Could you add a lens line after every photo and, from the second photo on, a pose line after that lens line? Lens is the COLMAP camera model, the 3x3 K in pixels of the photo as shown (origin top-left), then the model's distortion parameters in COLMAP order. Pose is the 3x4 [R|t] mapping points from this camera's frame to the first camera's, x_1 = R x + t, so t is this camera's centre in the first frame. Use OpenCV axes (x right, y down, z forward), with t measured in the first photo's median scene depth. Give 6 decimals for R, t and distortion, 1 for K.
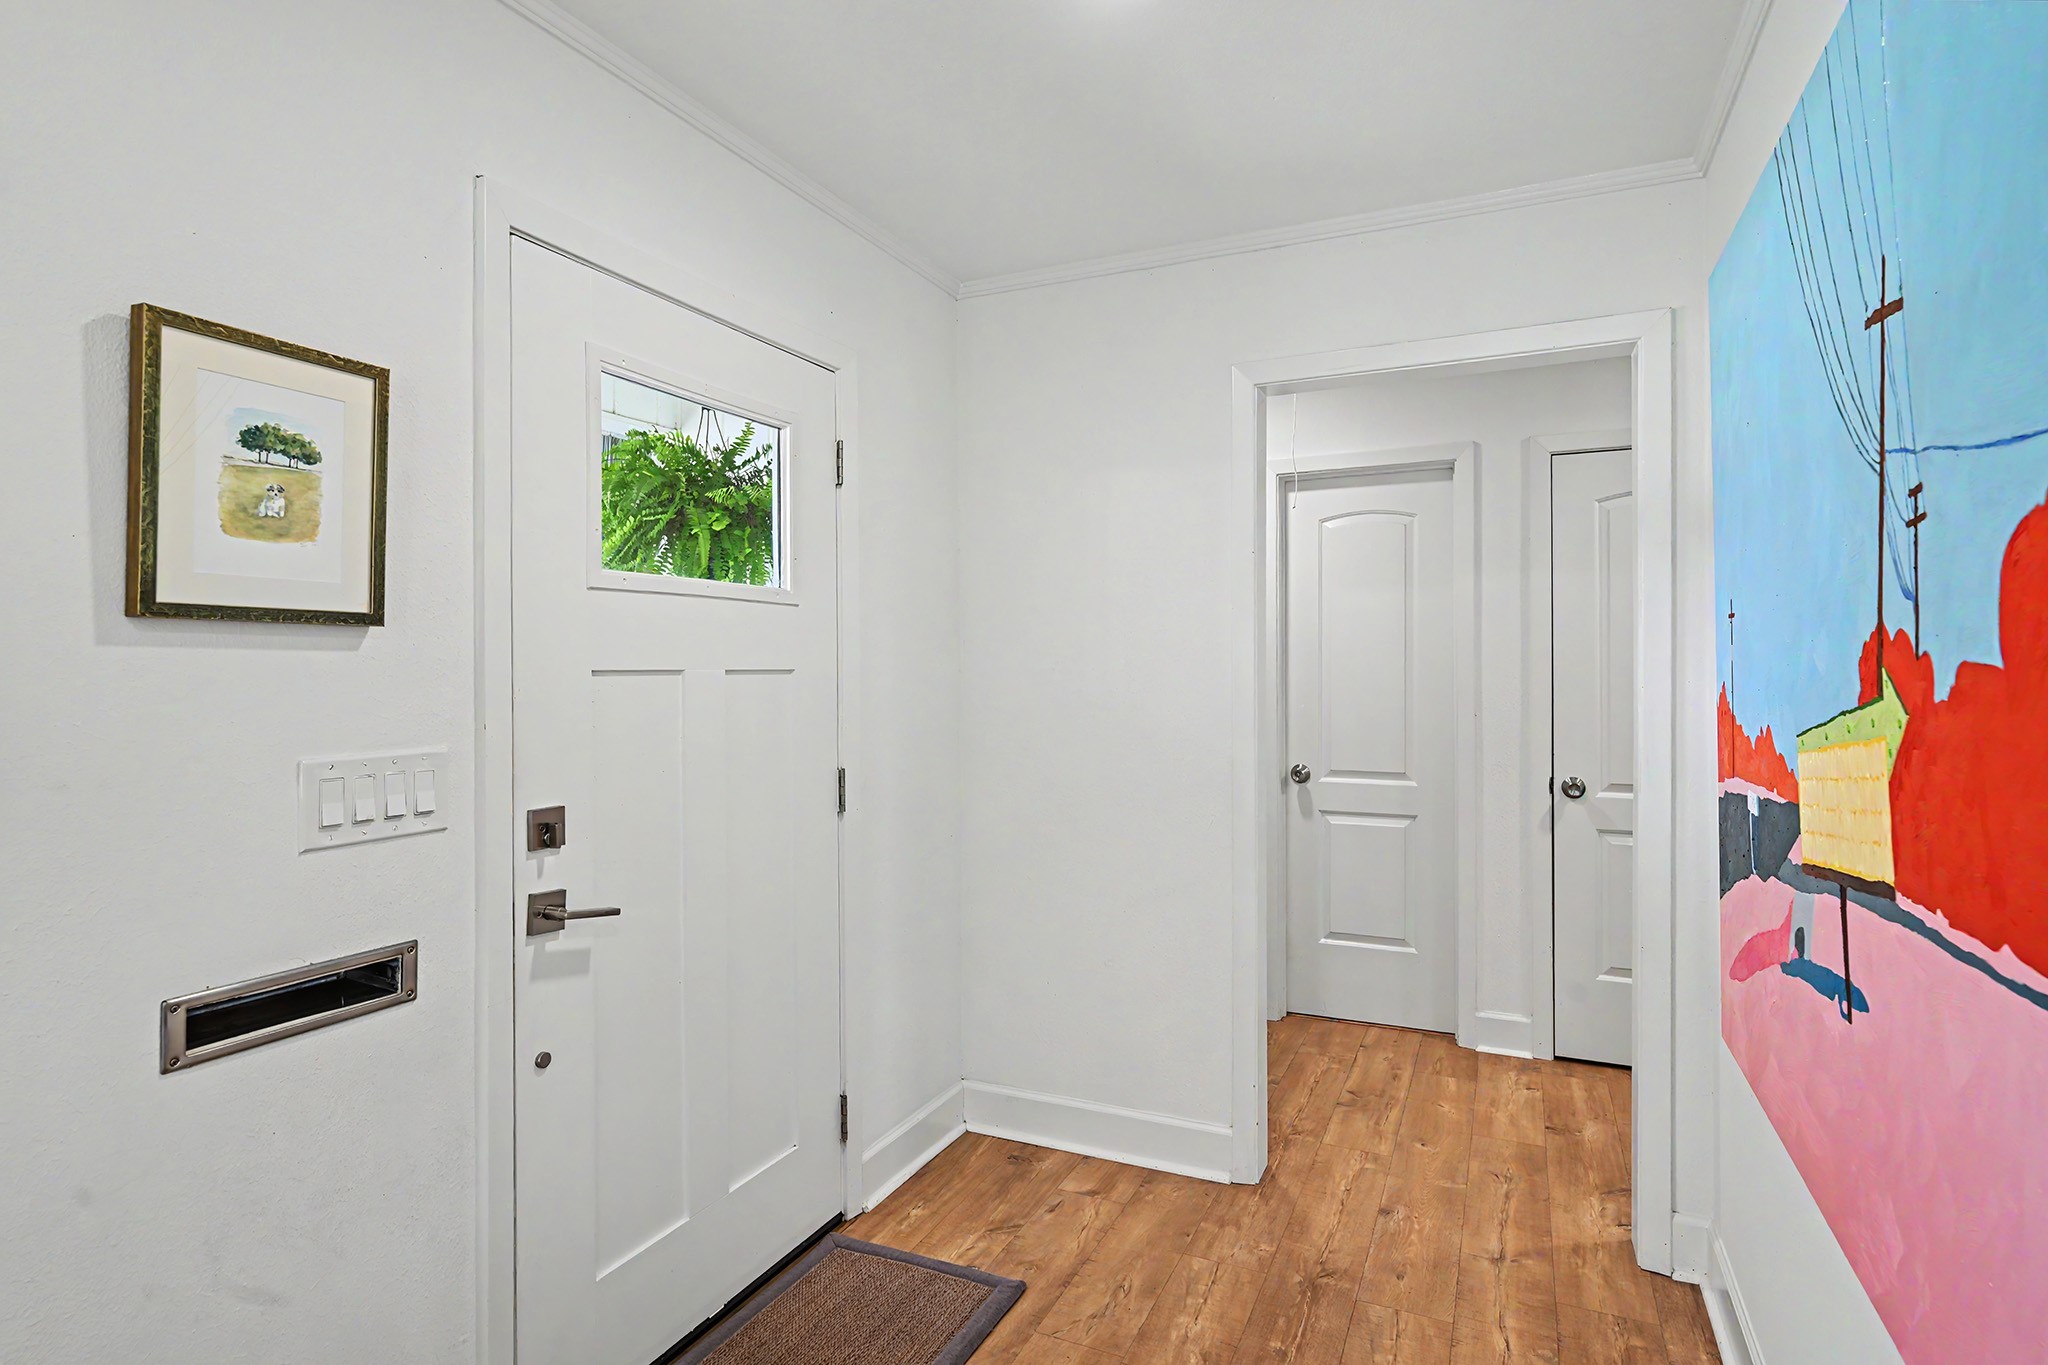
lens RADIAL K [[1059.1, 0, 1022.1], [0, 1059.1, 671.8], [0, 0, 1]] dist [0.000835, 0.000021]
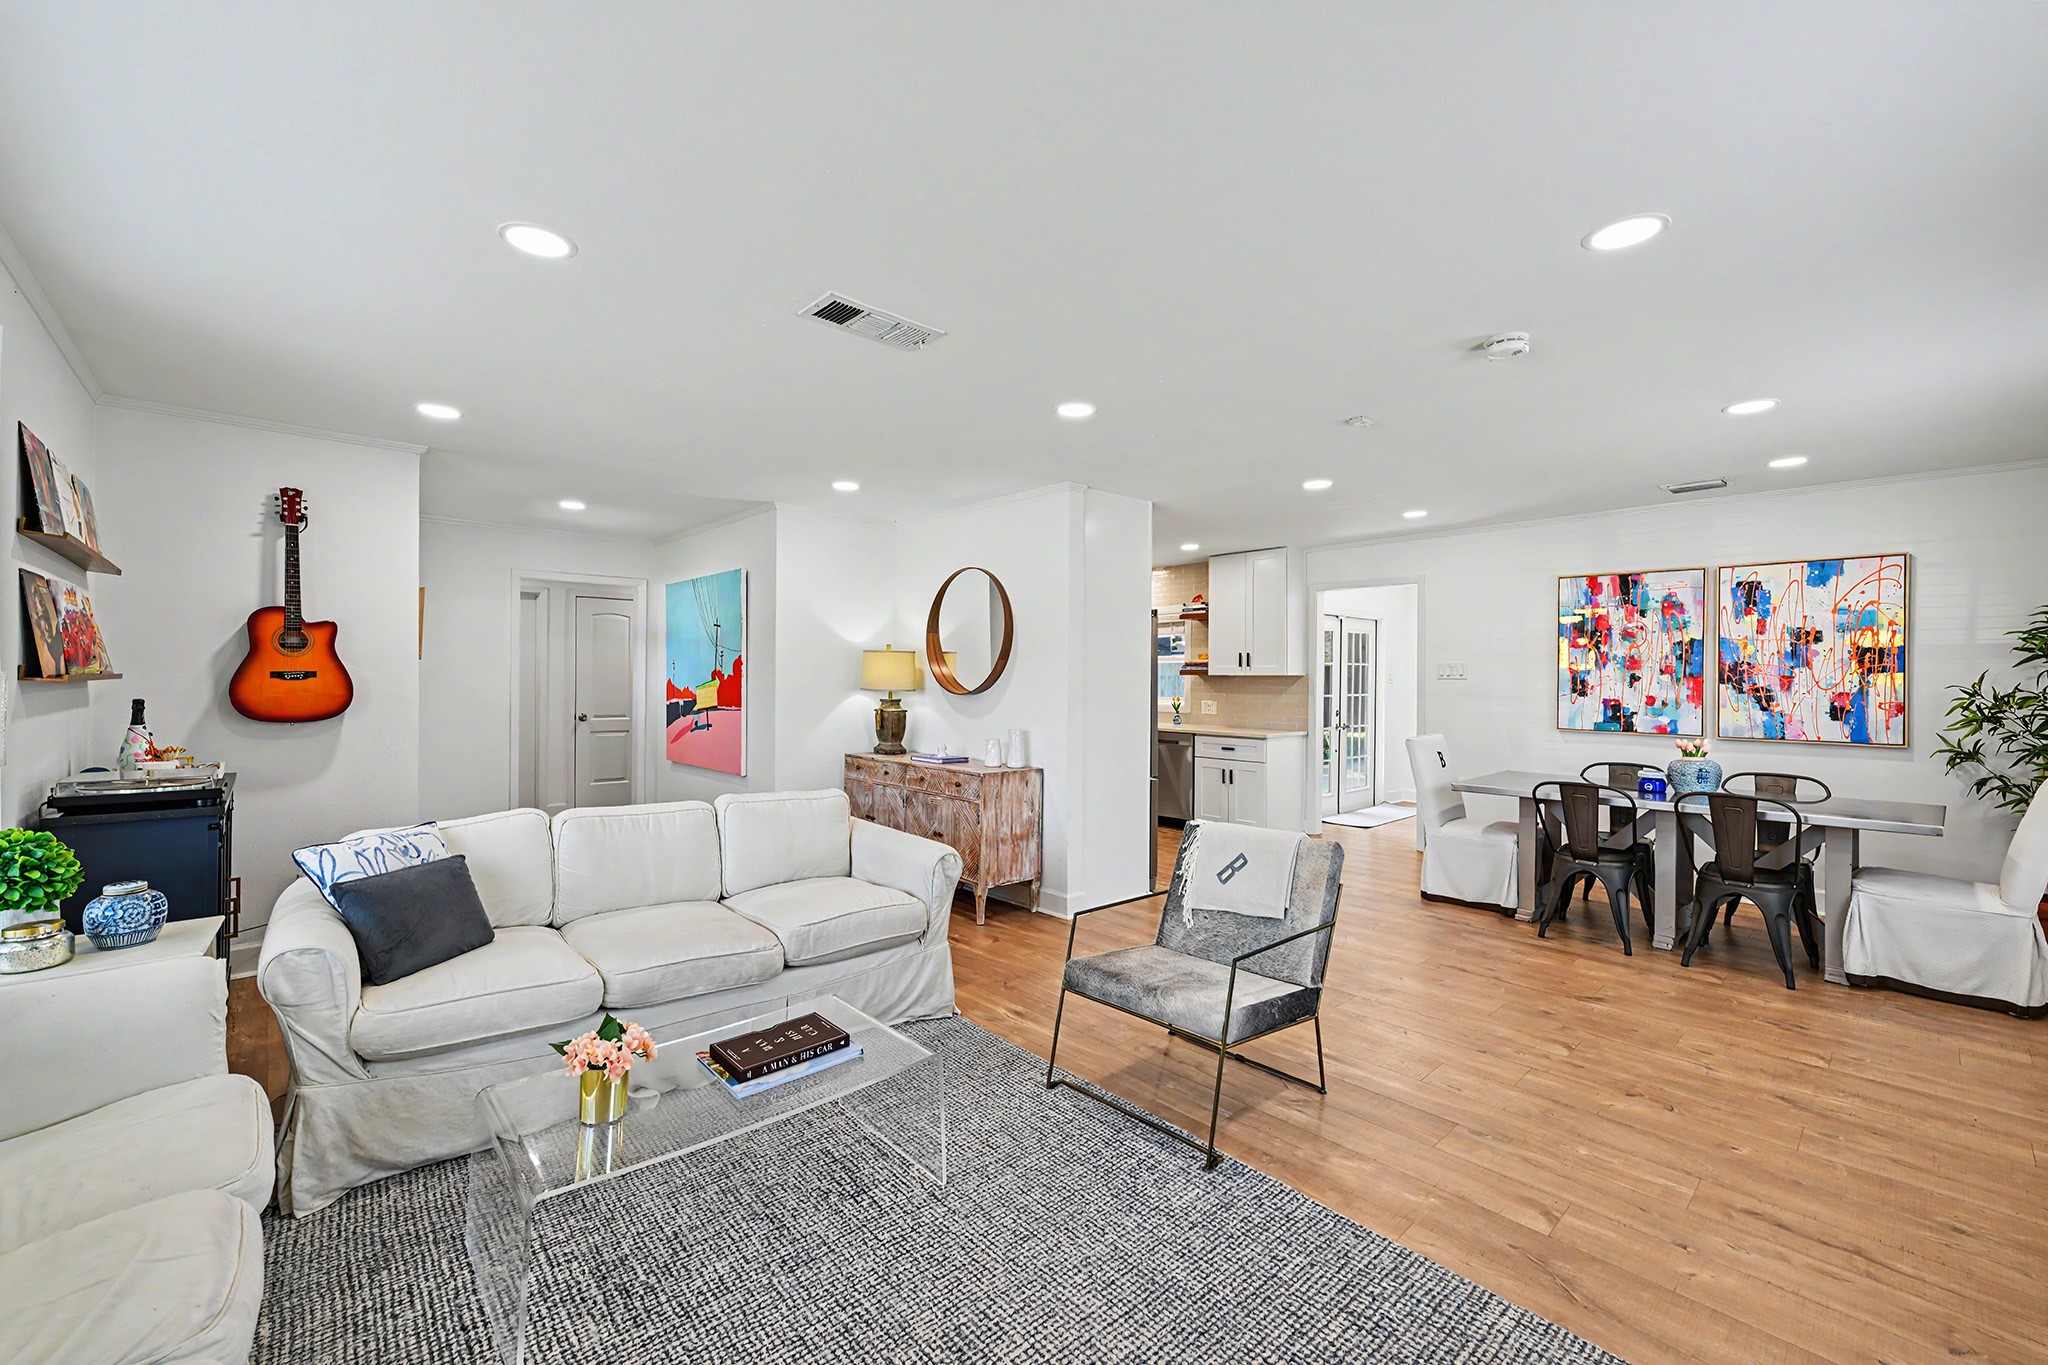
lens RADIAL K [[833.2, 0, 1020.2], [0, 833.2, 678.7], [0, 0, 1]] dist [-0.003783, -0.000034]
pose [[0.383910, 0.006471, 0.923348, -1.690328], [-0.006440, 0.999970, -0.004330, 0.014204], [-0.923348, -0.004284, 0.383940, -1.438473]]
